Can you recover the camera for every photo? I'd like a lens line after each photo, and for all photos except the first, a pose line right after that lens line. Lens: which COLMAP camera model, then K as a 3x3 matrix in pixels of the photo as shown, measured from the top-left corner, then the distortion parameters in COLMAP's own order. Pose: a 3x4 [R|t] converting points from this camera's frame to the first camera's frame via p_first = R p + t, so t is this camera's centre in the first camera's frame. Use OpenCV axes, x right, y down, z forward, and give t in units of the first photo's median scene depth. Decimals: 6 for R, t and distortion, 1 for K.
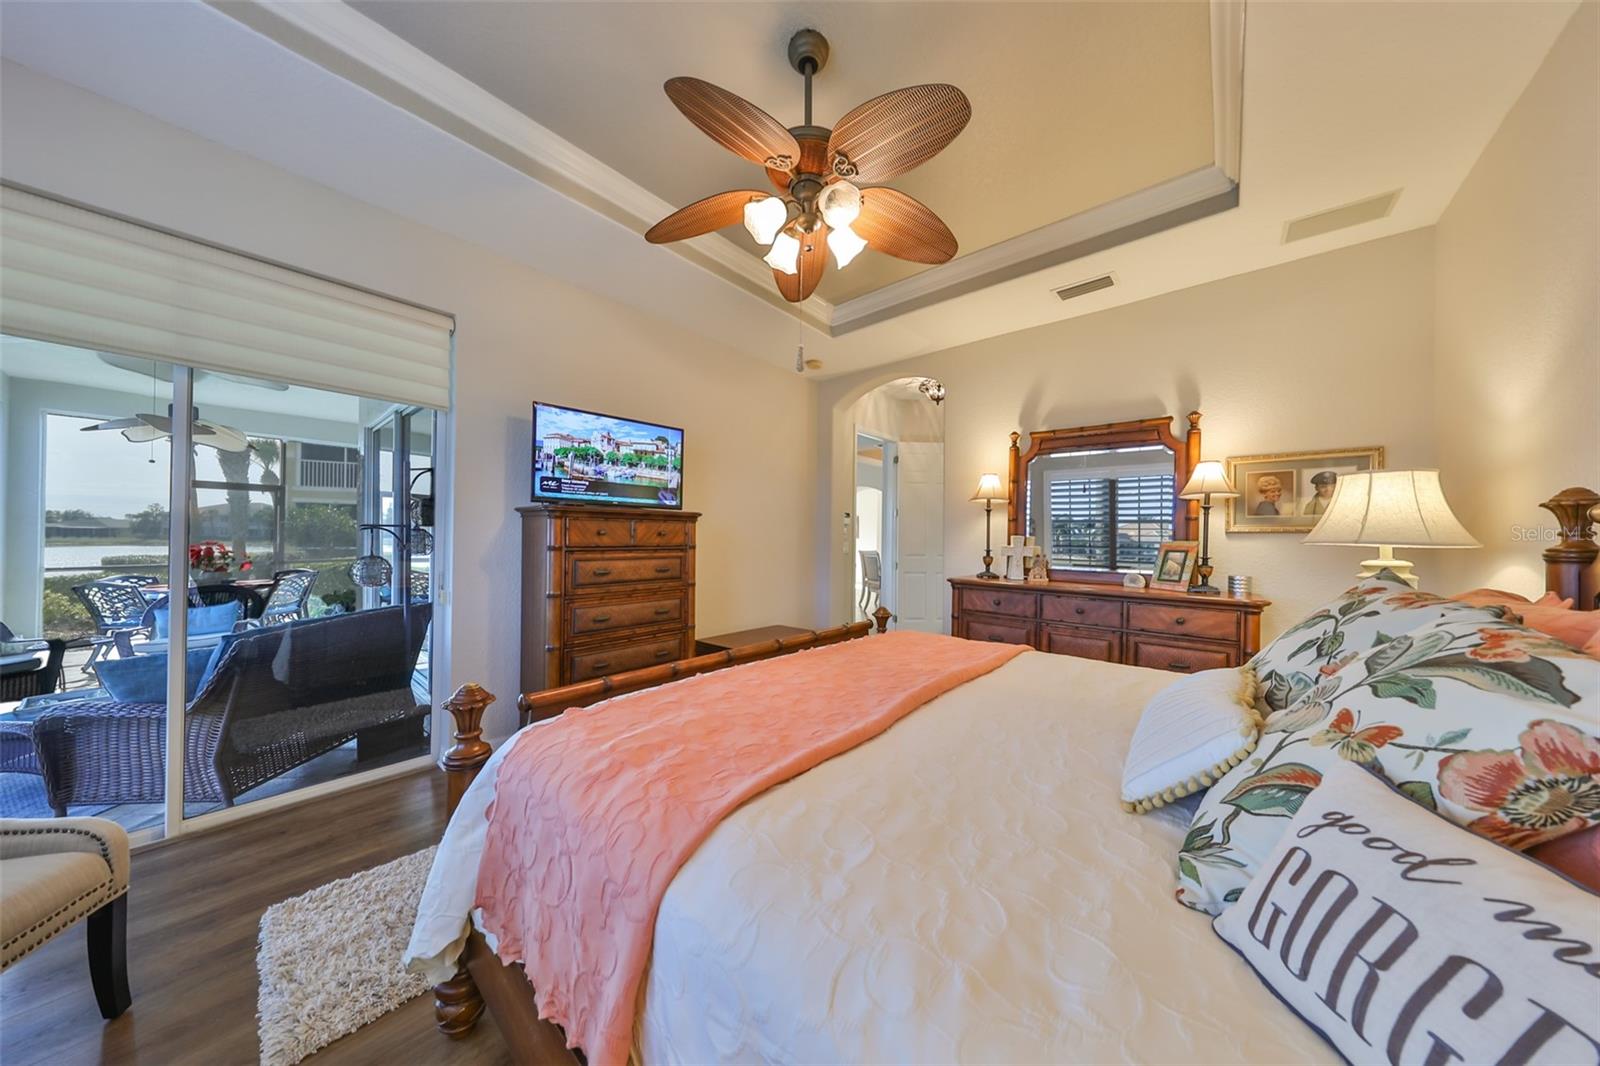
lens RADIAL K [[490.1, 0, 809.4], [0, 490.1, 540.3], [0, 0, 1]] dist [0.000260, 0.000096]
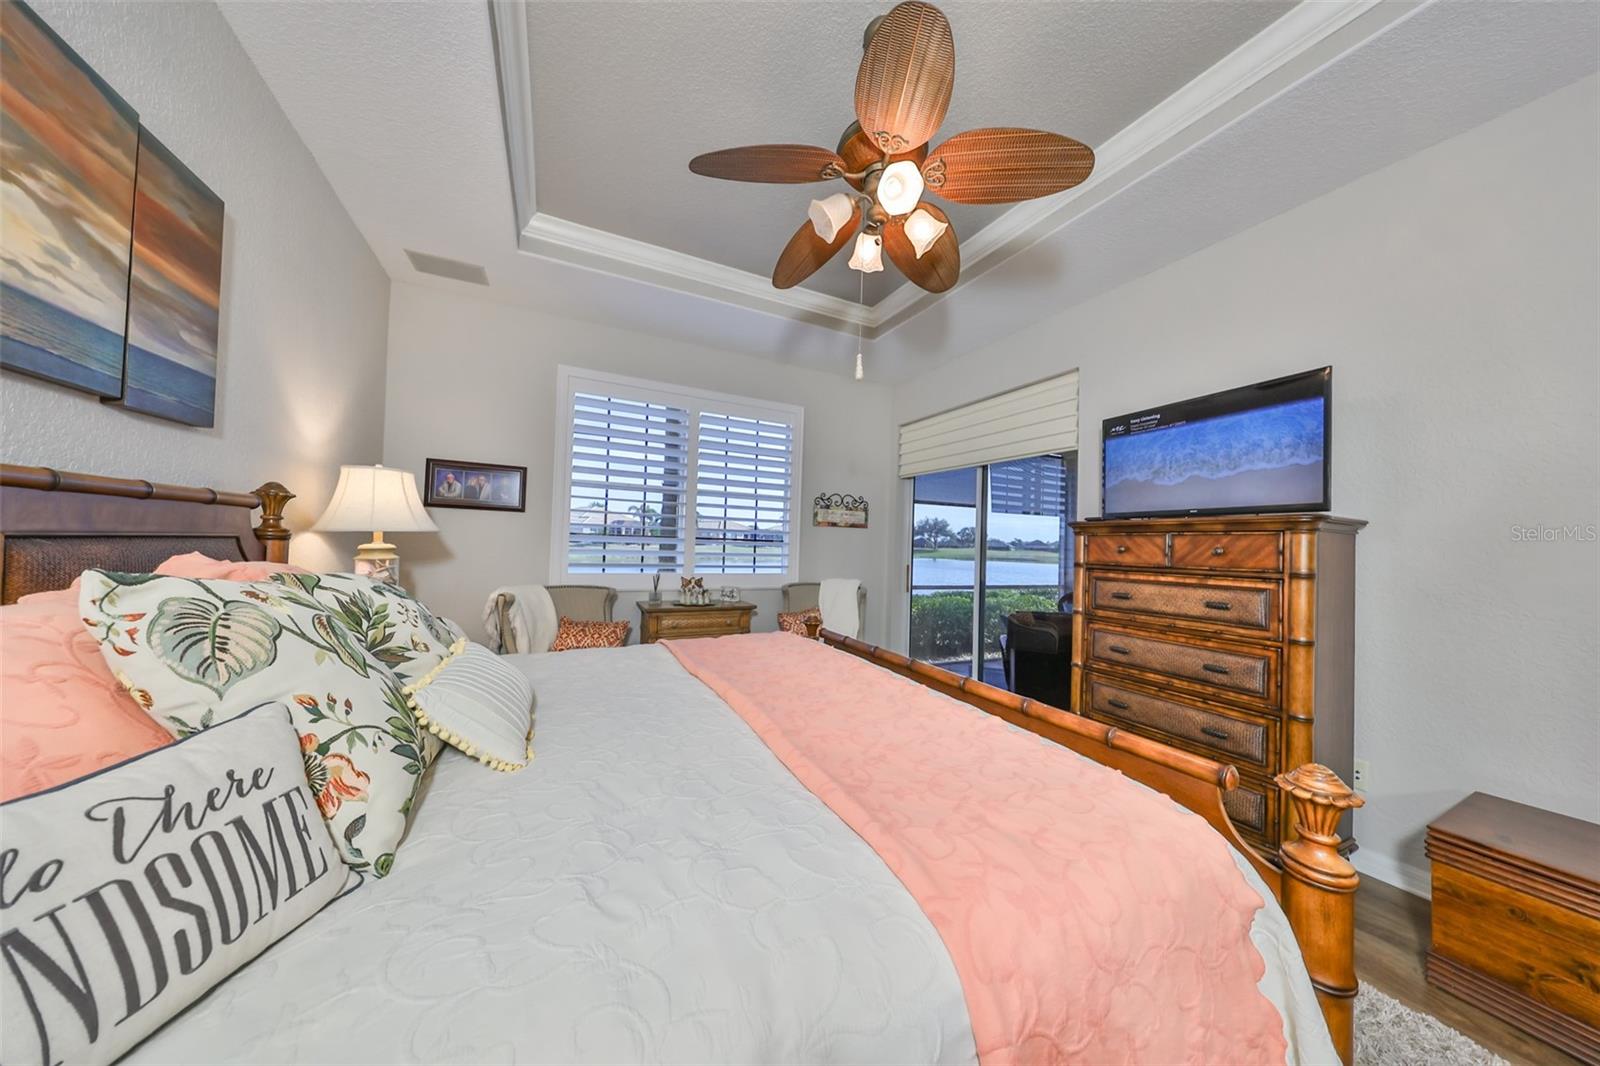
lens RADIAL K [[490.1, 0, 809.4], [0, 490.1, 540.3], [0, 0, 1]] dist [0.000260, 0.000096]
pose [[-0.379414, -0.029996, -0.924740, 0.562022], [-0.036634, 0.999178, -0.017380, 0.002487], [0.924501, 0.027282, -0.380201, 0.776823]]
